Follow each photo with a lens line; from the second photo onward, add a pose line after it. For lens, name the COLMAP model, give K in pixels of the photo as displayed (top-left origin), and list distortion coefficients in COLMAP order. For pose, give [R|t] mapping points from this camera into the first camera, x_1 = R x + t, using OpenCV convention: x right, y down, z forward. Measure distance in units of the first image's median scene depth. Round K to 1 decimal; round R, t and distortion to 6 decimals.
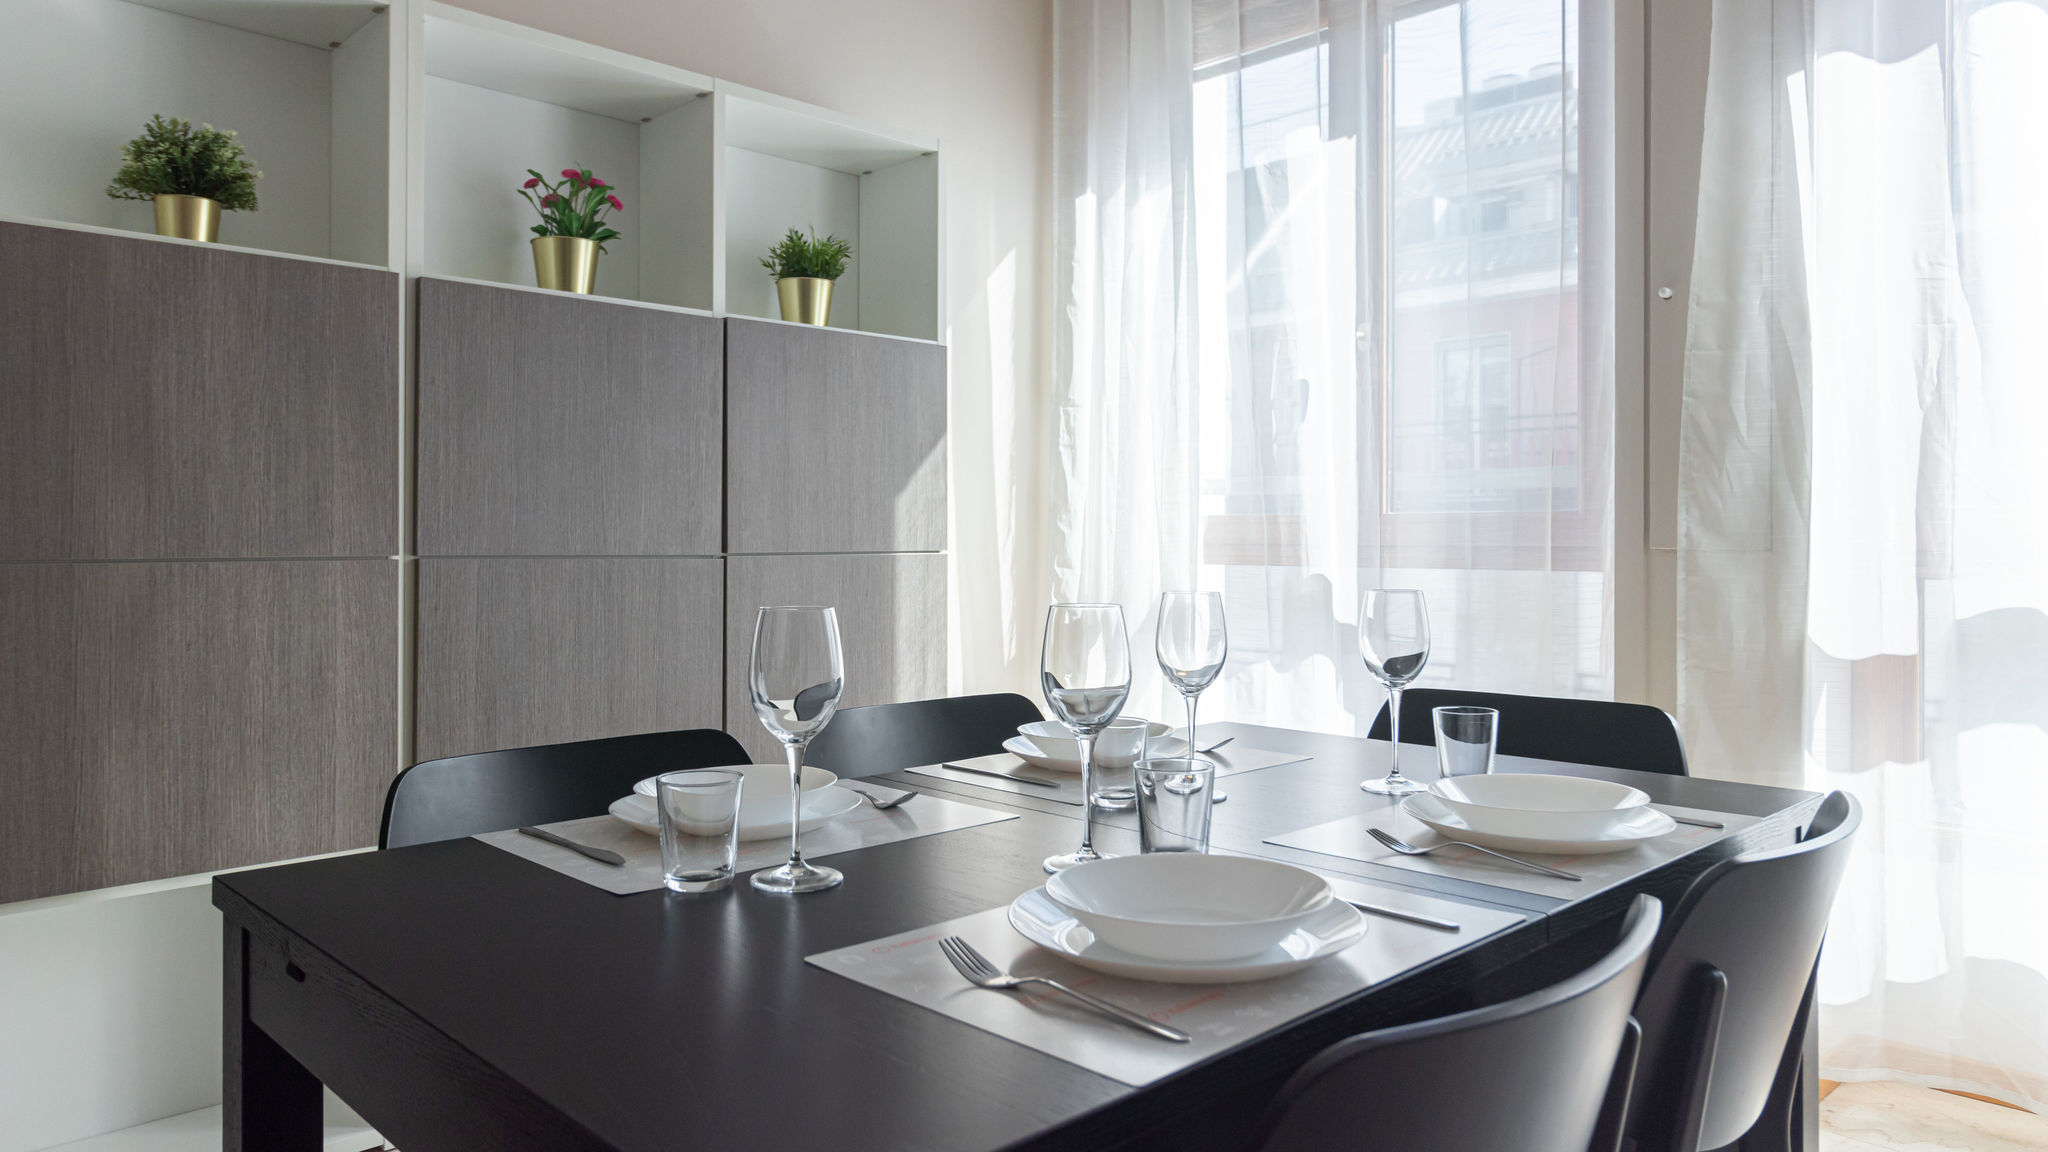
lens RADIAL K [[1333.7, 0, 1037.8], [0, 1333.7, 523.4], [0, 0, 1]] dist [-0.018786, 0.004872]
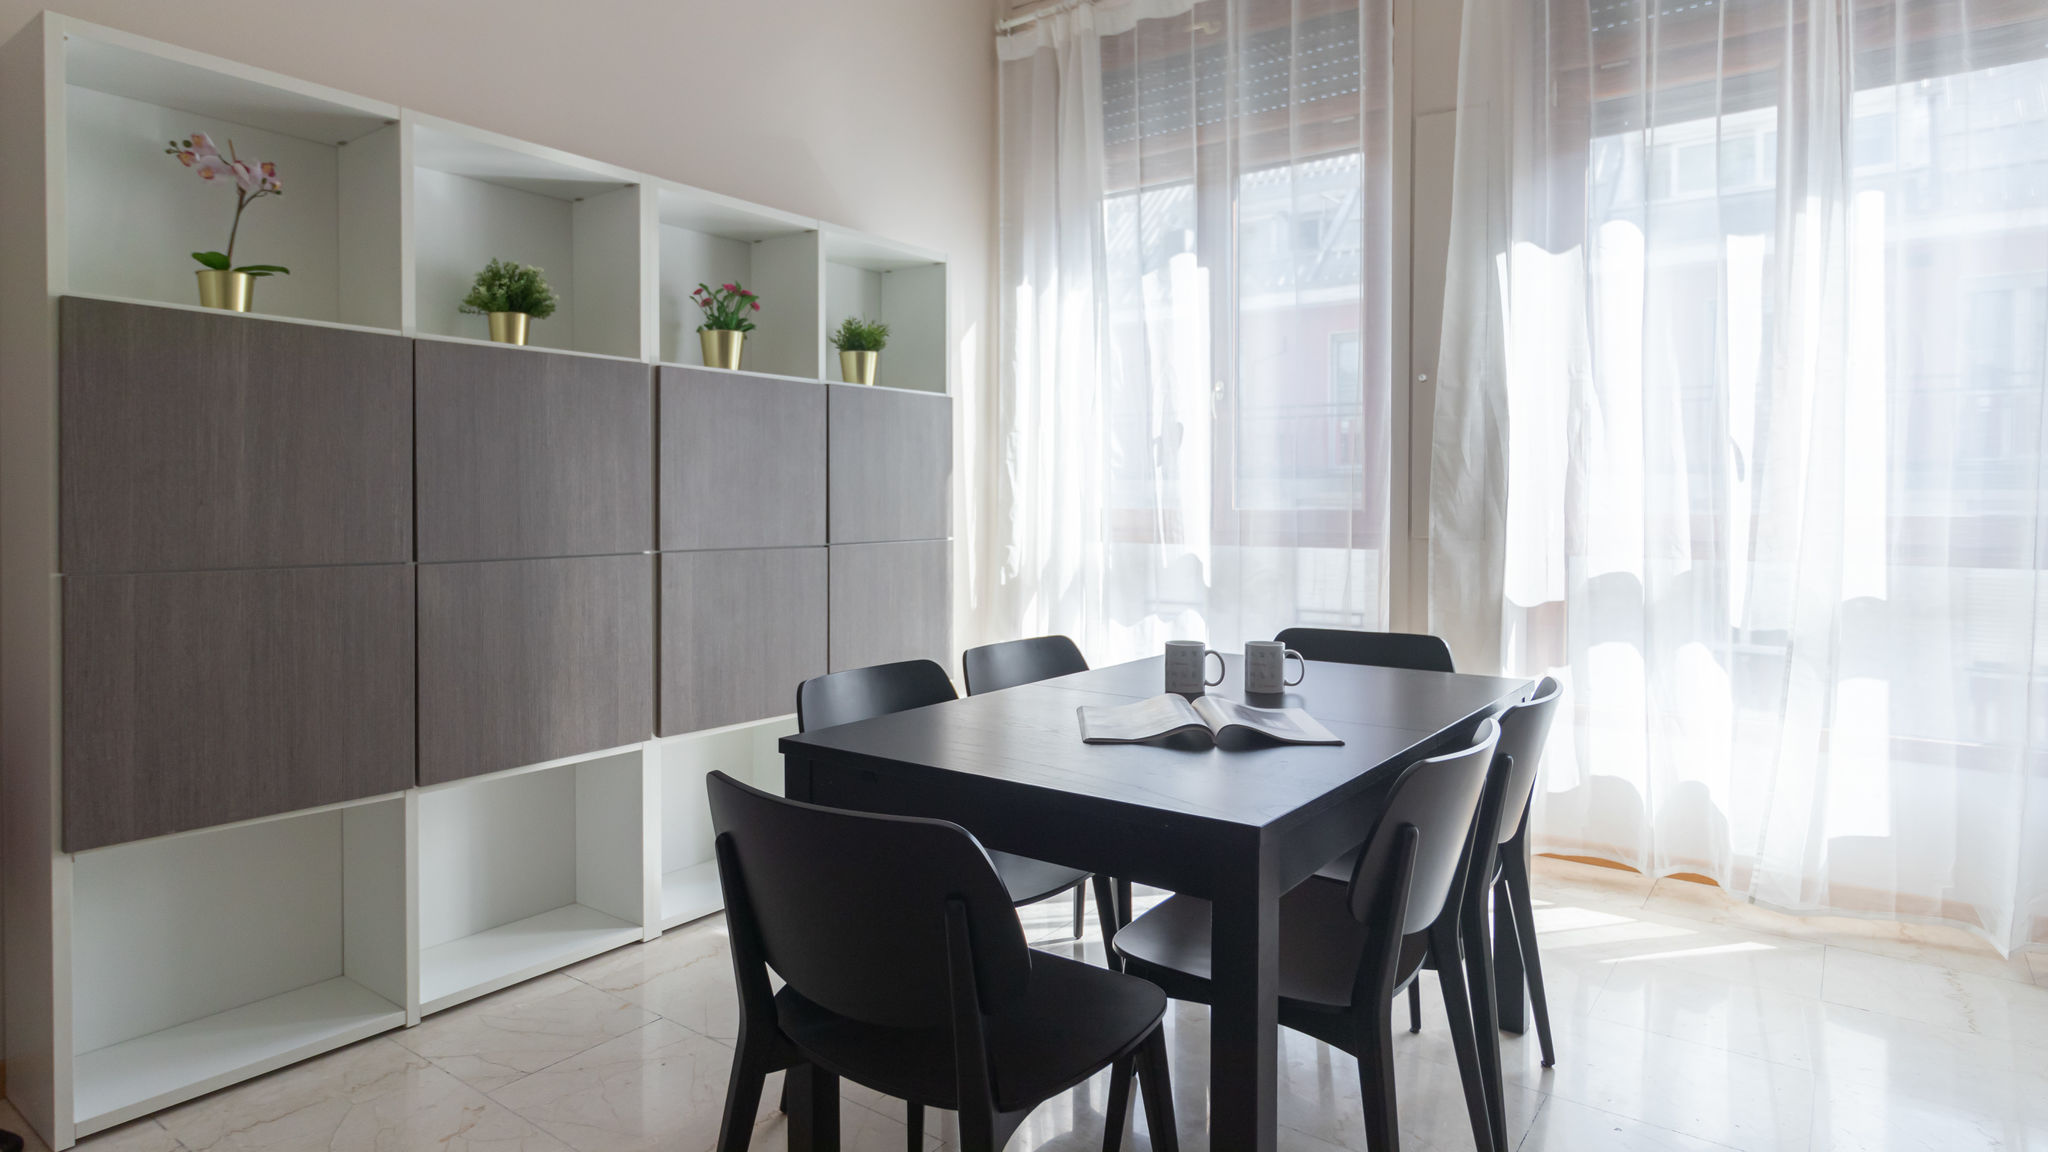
lens RADIAL K [[1136.1, 0, 1021.2], [0, 1136.1, 508.1], [0, 0, 1]] dist [-0.021021, -0.000681]
pose [[0.987831, -0.002076, 0.155514, -0.220560], [-0.000618, 0.999851, 0.017271, -0.039313], [-0.155527, -0.017157, 0.987683, -0.281922]]
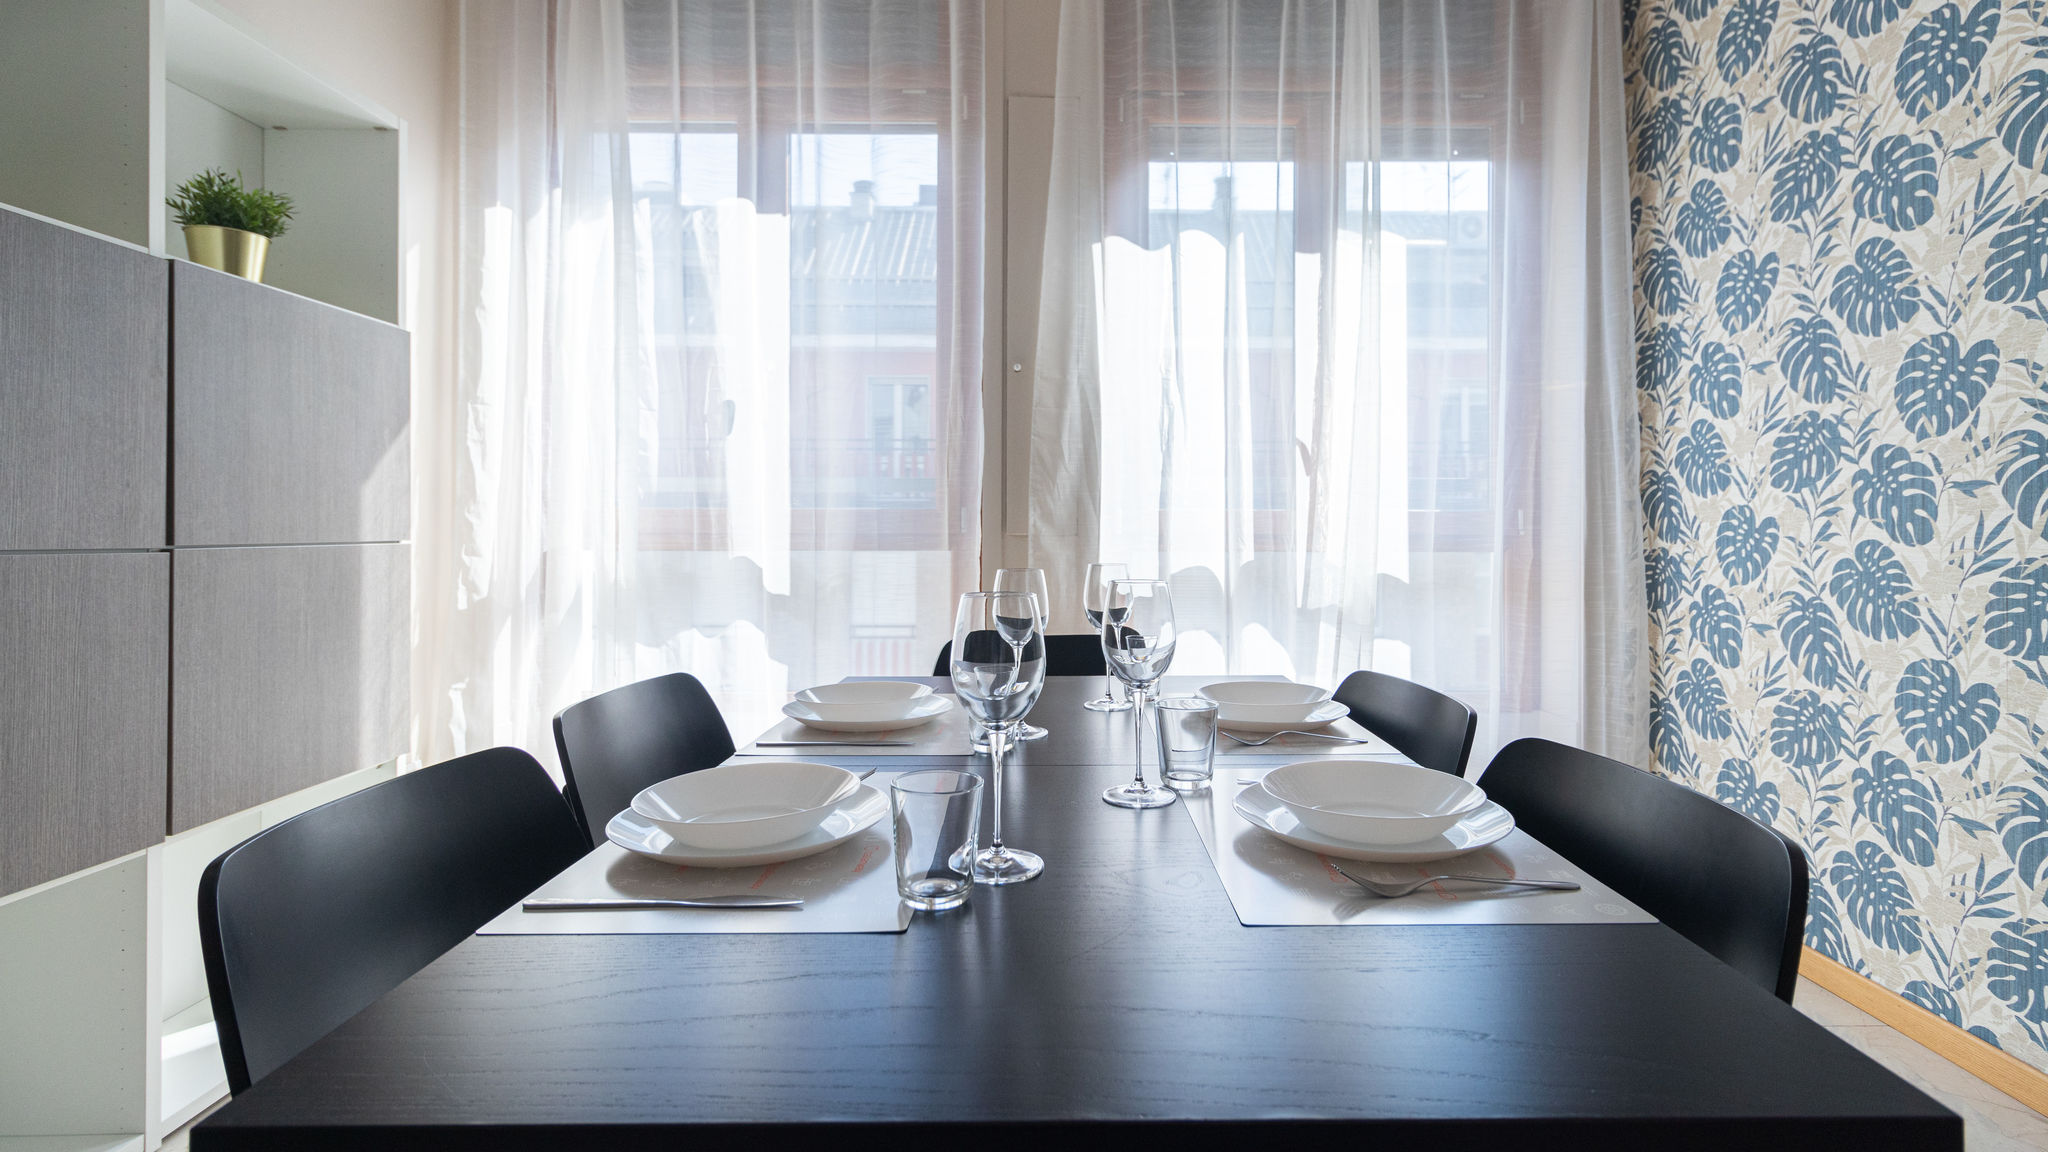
lens RADIAL K [[952.9, 0, 1071.9], [0, 952.9, 521.0], [0, 0, 1]] dist [0.002683, 0.001687]
pose [[0.693770, 0.005011, 0.720179, -0.276648], [-0.006300, 0.999980, -0.000888, 0.004196], [-0.720169, -0.003921, 0.693787, 0.190542]]
